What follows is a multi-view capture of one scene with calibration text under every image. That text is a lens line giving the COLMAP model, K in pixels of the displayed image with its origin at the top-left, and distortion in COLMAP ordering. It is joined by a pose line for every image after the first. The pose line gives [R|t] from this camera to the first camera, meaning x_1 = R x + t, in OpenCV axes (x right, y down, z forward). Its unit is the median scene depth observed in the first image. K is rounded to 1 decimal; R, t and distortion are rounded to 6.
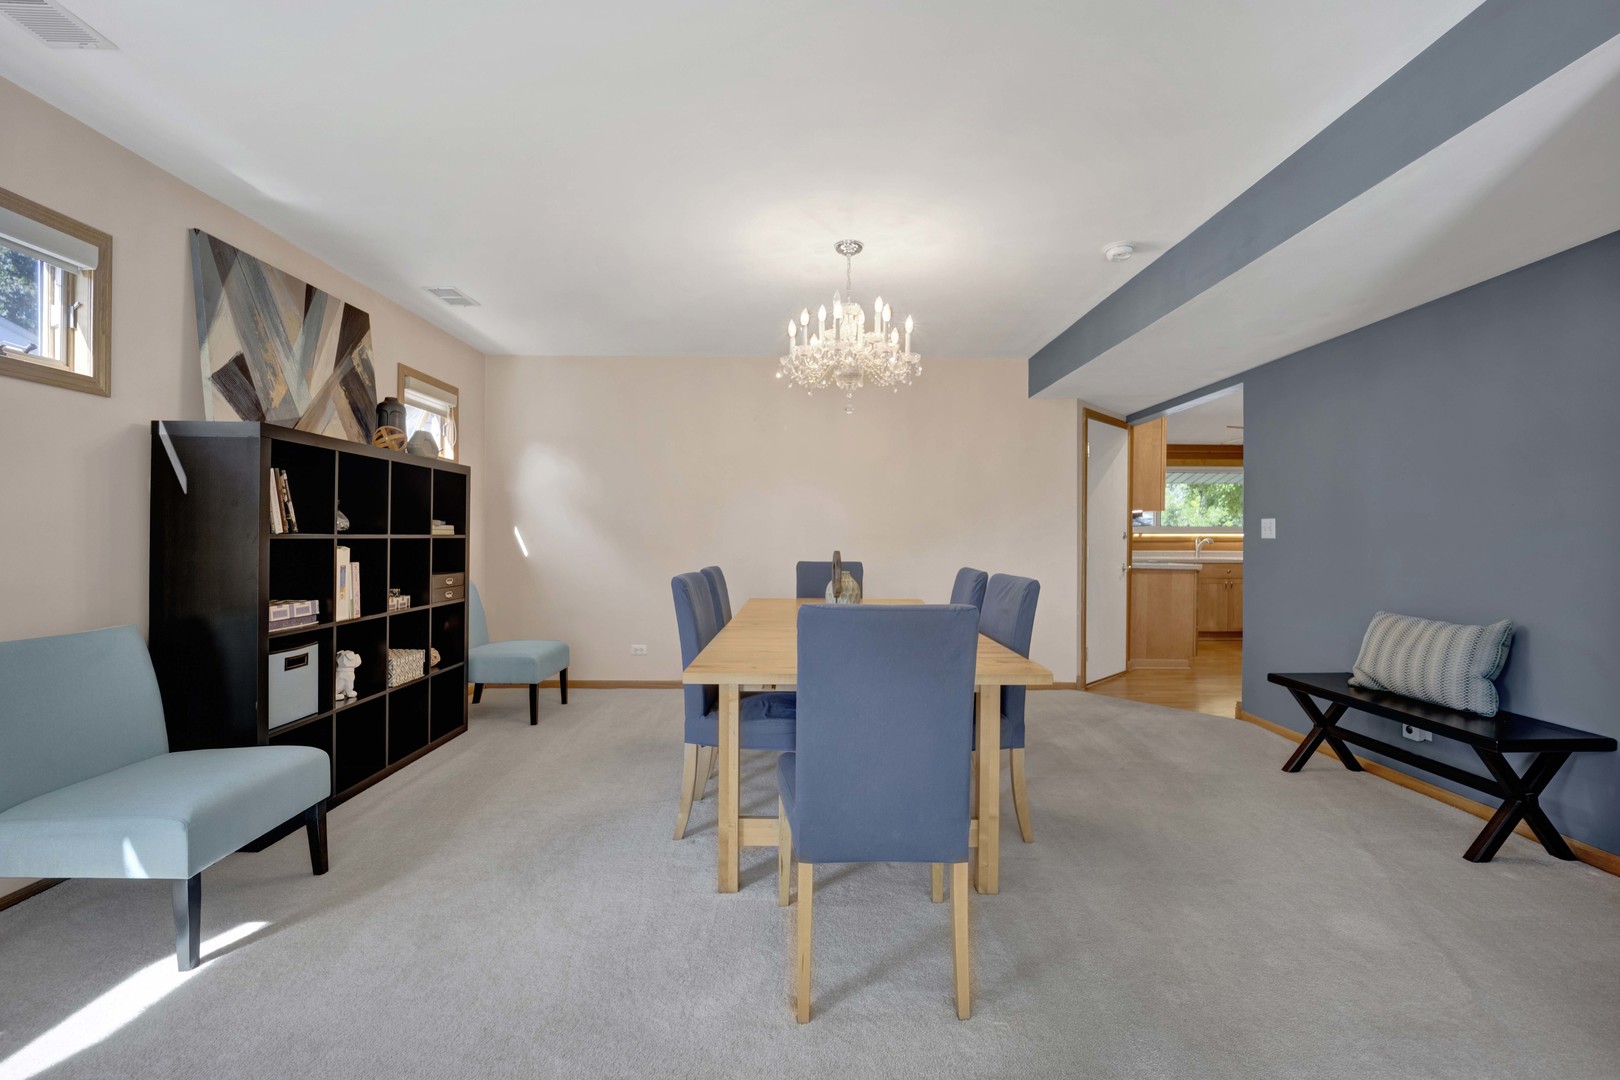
lens RADIAL K [[679.9, 0, 802.7], [0, 679.9, 537.9], [0, 0, 1]] dist [-0.002863, -0.000374]
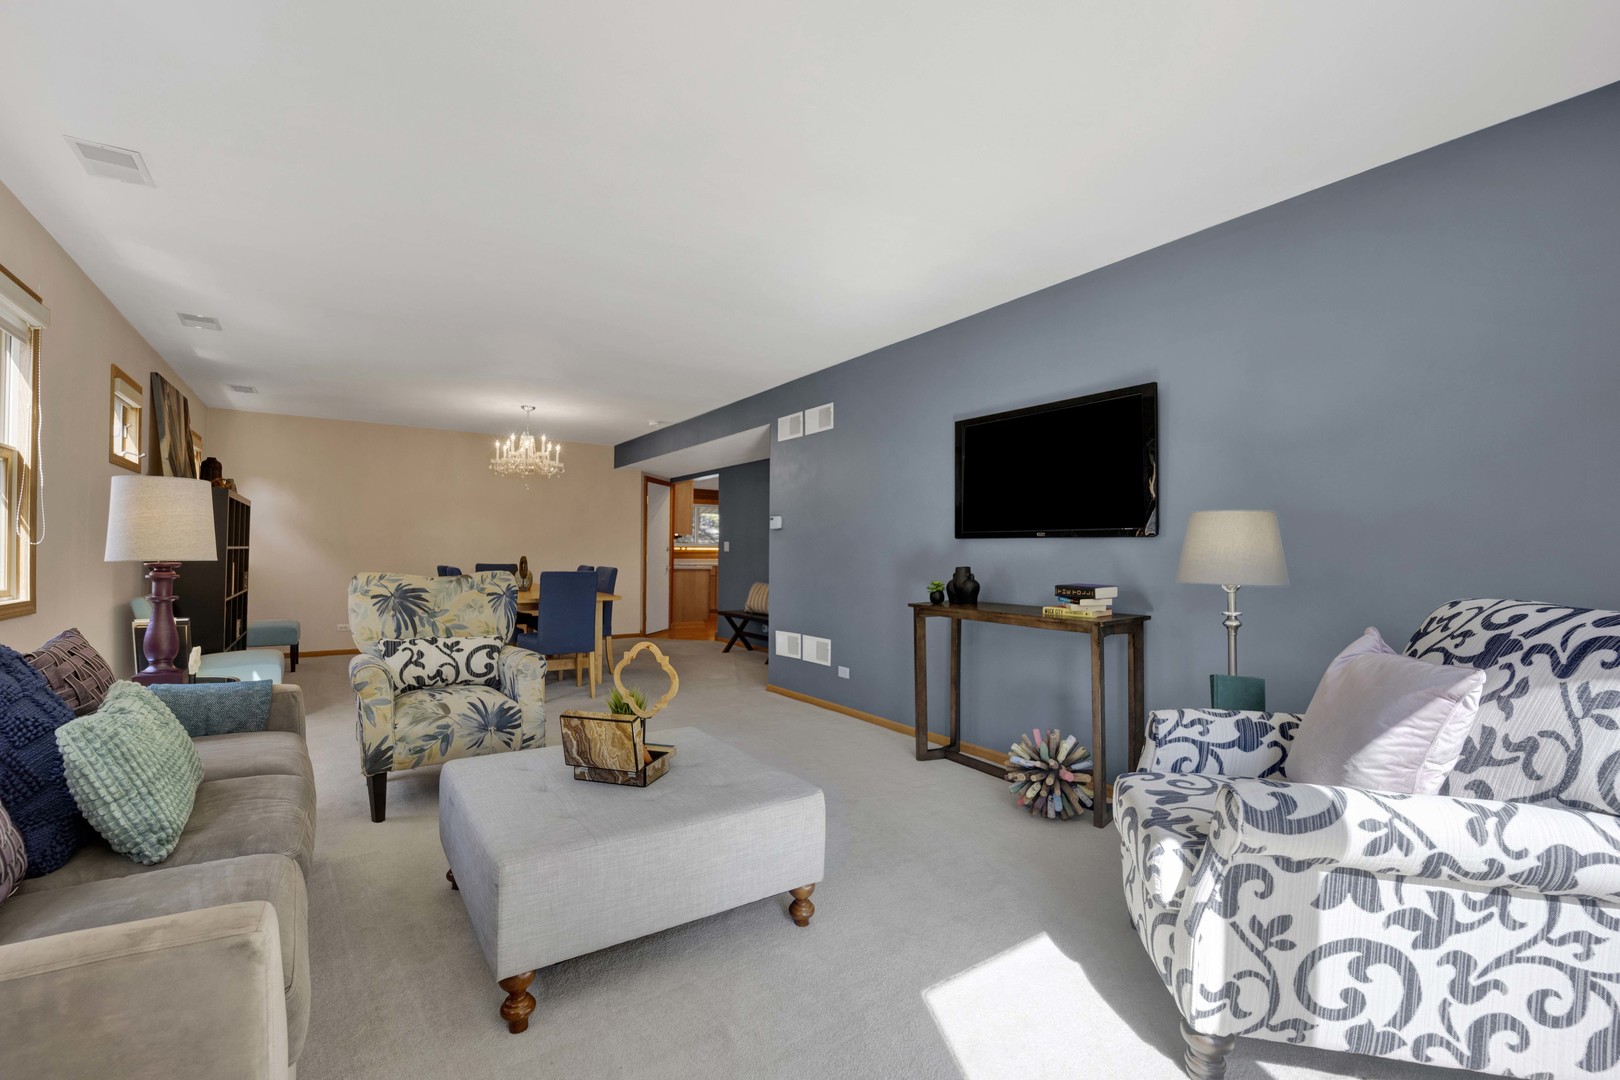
lens RADIAL K [[679.9, 0, 802.7], [0, 679.9, 537.9], [0, 0, 1]] dist [-0.002863, -0.000374]
pose [[0.829331, 0.011898, 0.558631, -0.352662], [-0.001225, 0.999810, -0.019477, 0.000895], [-0.558756, 0.015469, 0.829188, -1.059682]]
